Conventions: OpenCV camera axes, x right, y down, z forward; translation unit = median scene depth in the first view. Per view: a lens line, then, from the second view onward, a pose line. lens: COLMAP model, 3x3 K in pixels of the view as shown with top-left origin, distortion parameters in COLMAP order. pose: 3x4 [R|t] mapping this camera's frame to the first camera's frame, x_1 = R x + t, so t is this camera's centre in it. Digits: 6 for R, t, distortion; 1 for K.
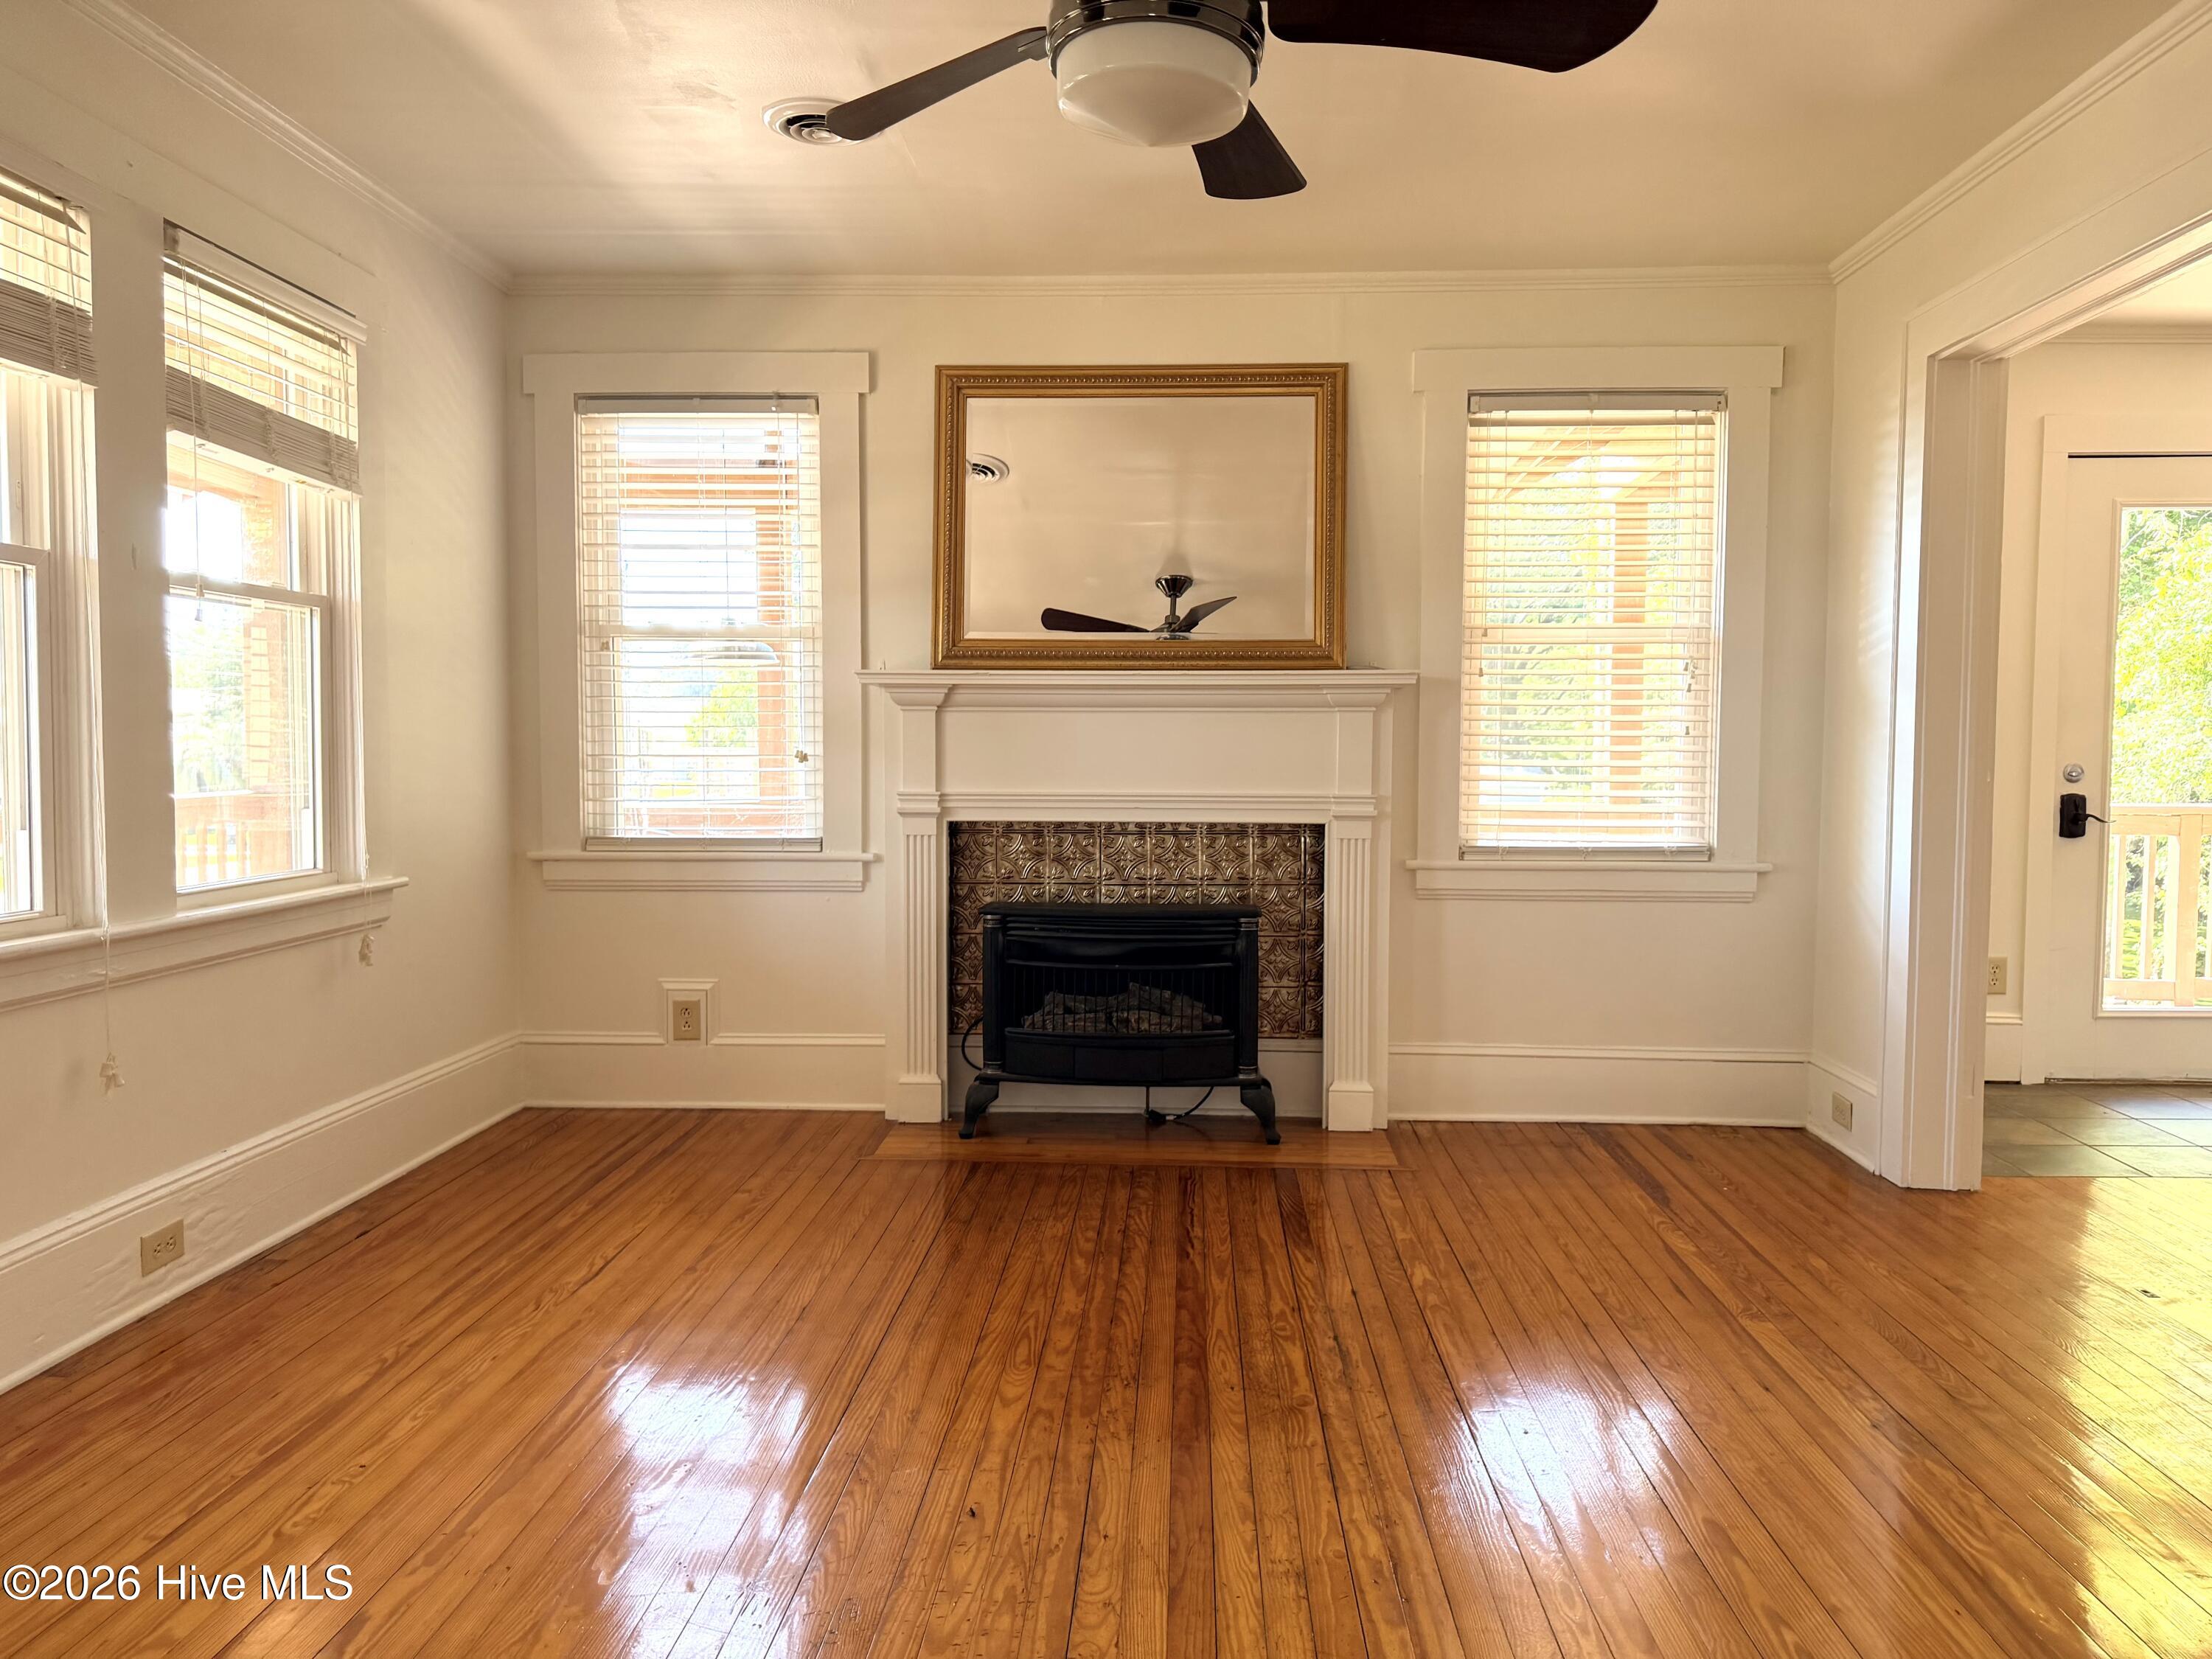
lens RADIAL K [[1556.8, 0, 1106.0], [0, 1556.8, 829.5], [0, 0, 1]] dist [0.059681, -0.091929]
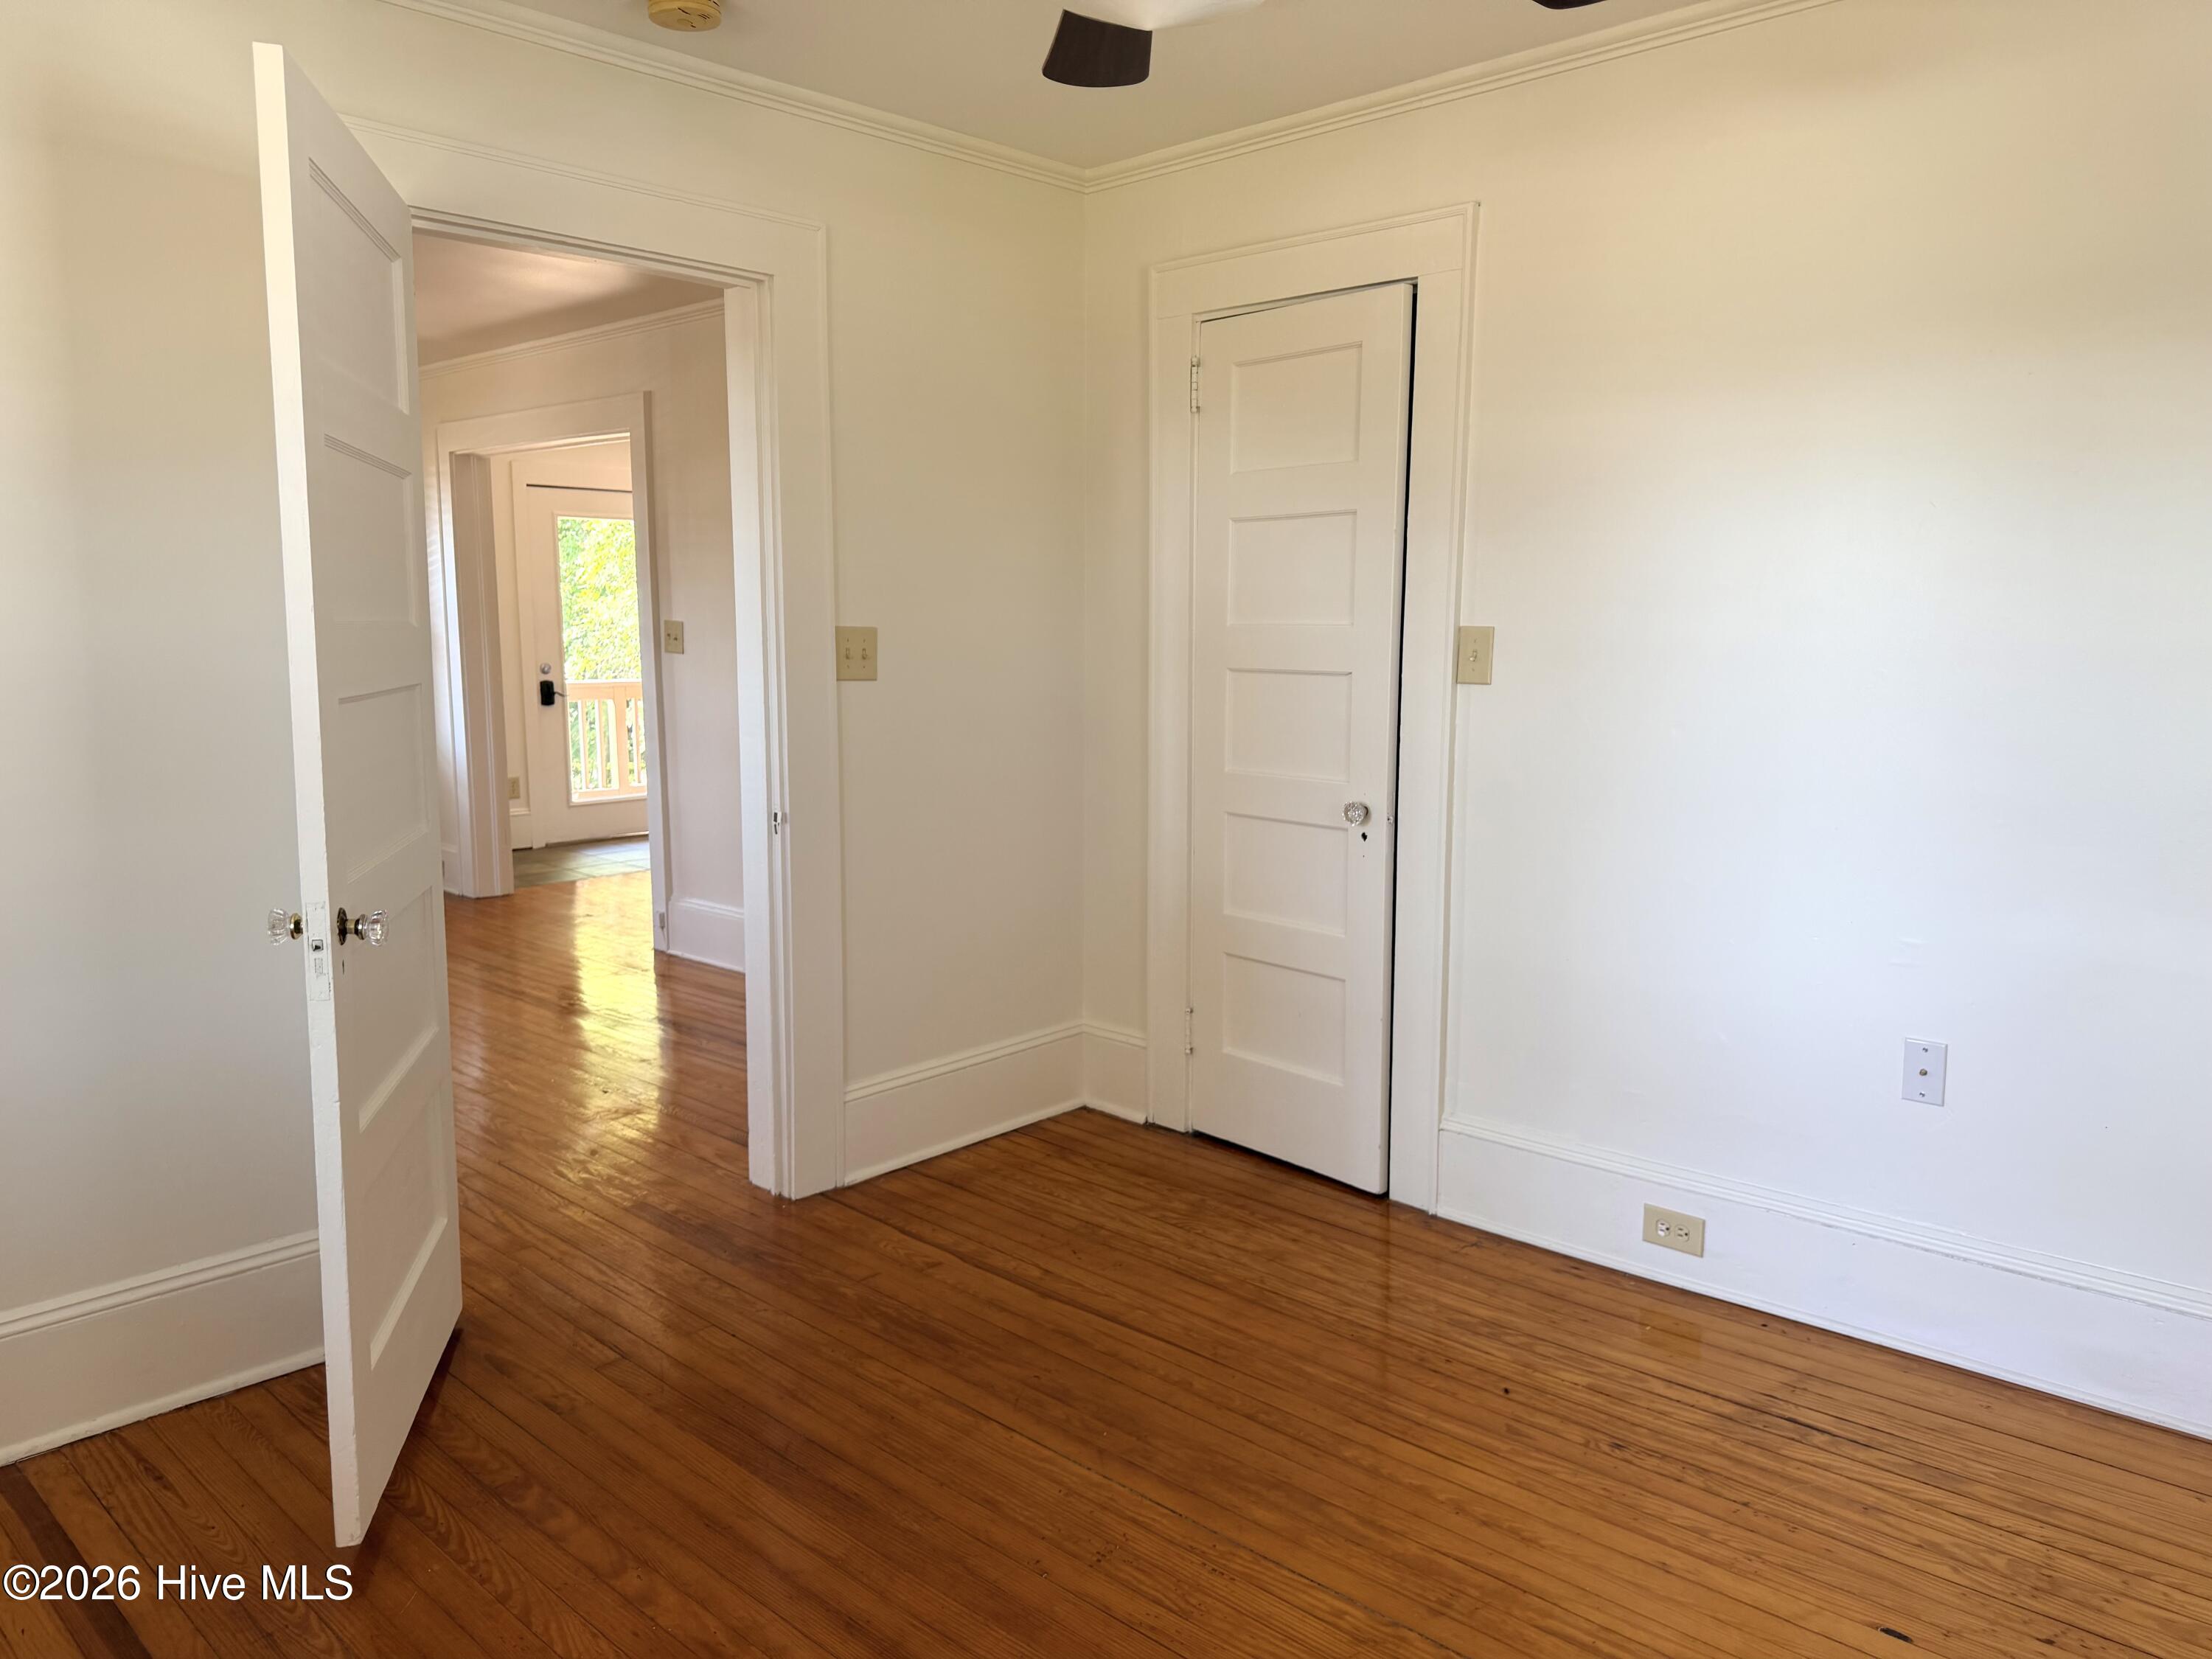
lens RADIAL K [[1556.8, 0, 1106.0], [0, 1556.8, 829.5], [0, 0, 1]] dist [0.059681, -0.091929]
pose [[0.638865, -0.109032, 0.761553, -0.399151], [0.043428, 0.993439, 0.105799, -0.018310], [-0.768092, -0.034518, 0.639409, -0.719324]]
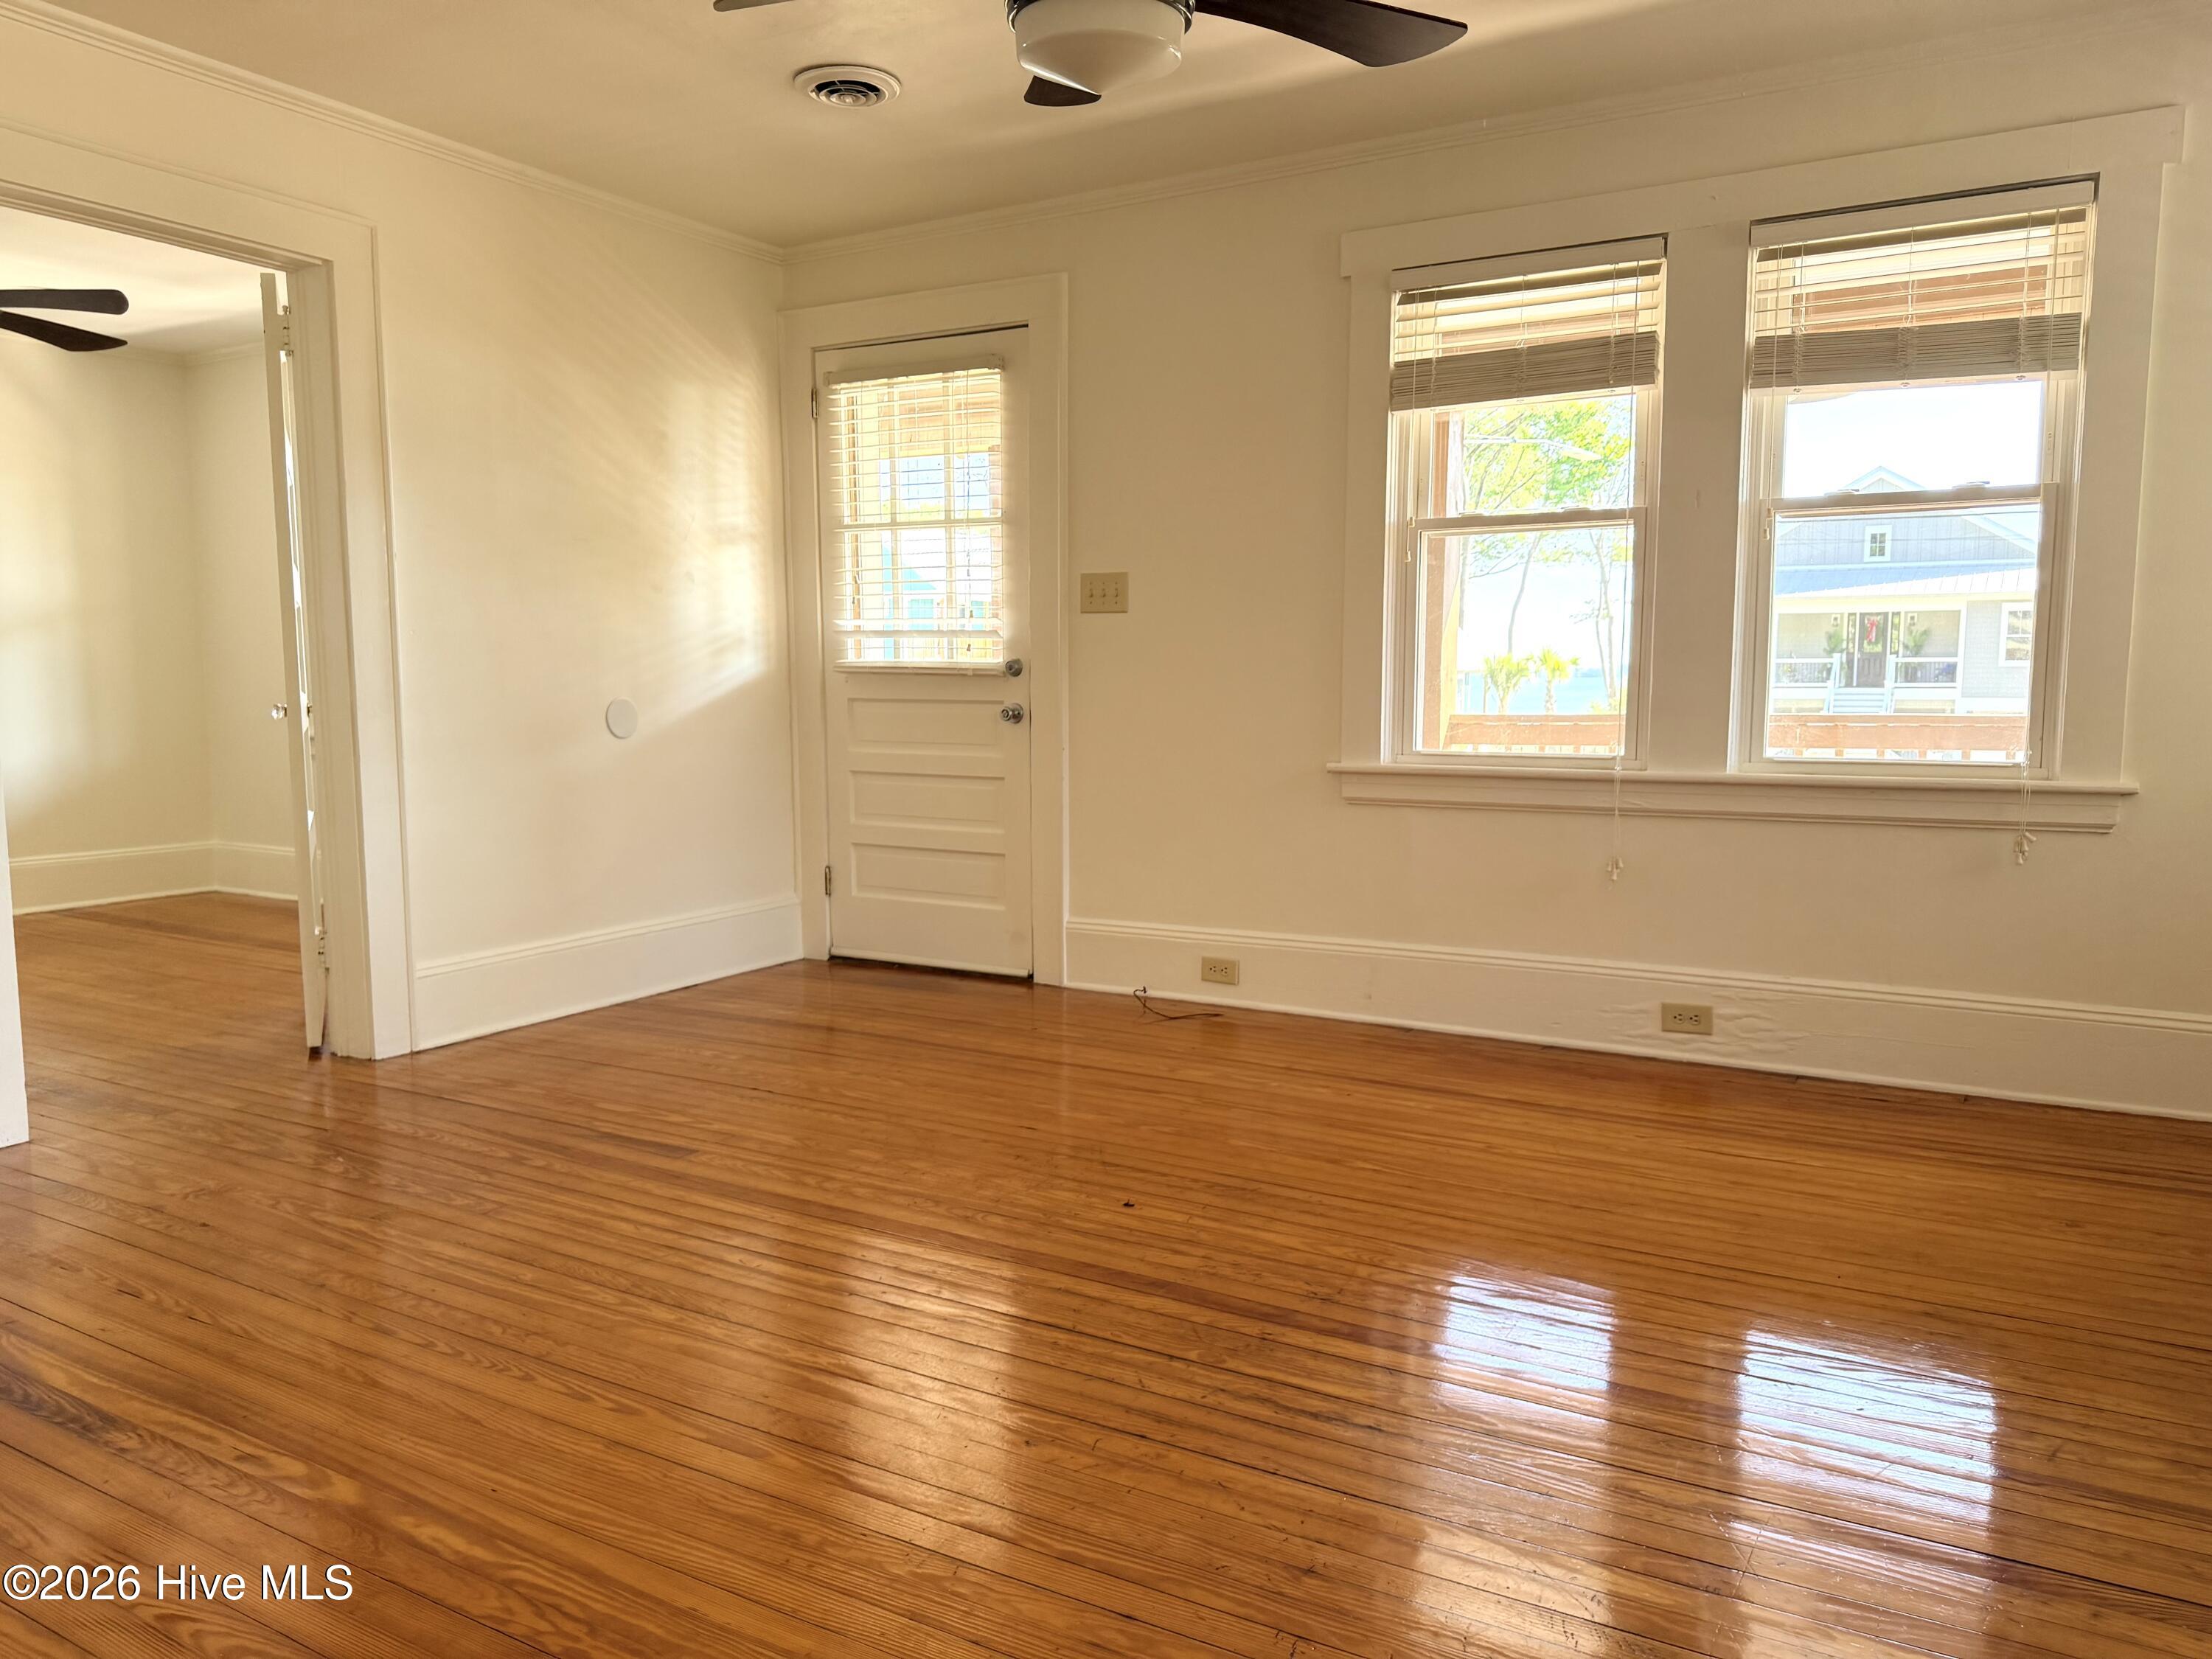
lens RADIAL K [[1556.8, 0, 1106.0], [0, 1556.8, 829.5], [0, 0, 1]] dist [0.059681, -0.091929]
pose [[-0.461000, 0.083021, -0.883508, 0.542365], [-0.050019, 0.991600, 0.119277, -0.019248], [0.885989, 0.099178, -0.452975, 0.788022]]
